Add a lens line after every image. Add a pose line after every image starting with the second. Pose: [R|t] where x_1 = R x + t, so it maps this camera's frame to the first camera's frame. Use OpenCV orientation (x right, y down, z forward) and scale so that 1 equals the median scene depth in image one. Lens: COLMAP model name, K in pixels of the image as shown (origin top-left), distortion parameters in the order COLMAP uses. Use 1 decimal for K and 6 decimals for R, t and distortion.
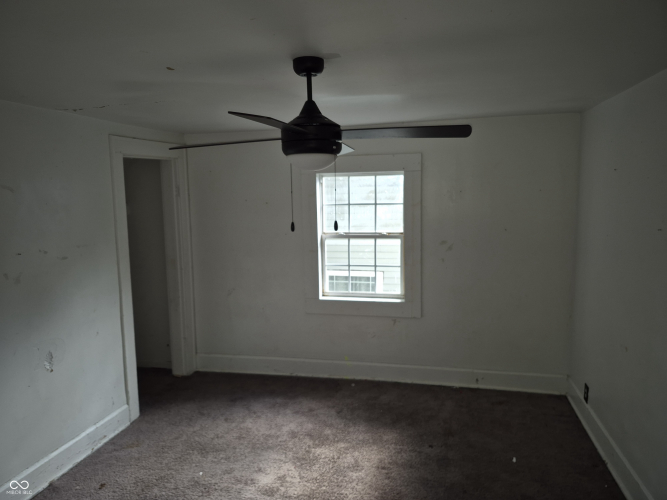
lens RADIAL K [[462.1, 0, 330.1], [0, 462.1, 249.4], [0, 0, 1]] dist [0.068071, -0.088093]
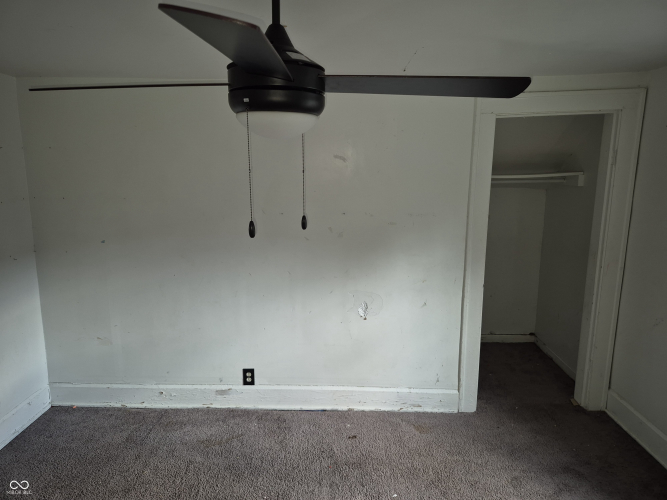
lens RADIAL K [[460.1, 0, 332.5], [0, 460.1, 238.1], [0, 0, 1]] dist [0.050398, -0.091396]
pose [[0.184178, 0.180696, -0.966140, 0.383663], [-0.114508, 0.980207, 0.161498, -0.092444], [0.976200, 0.080886, 0.201224, 0.598803]]
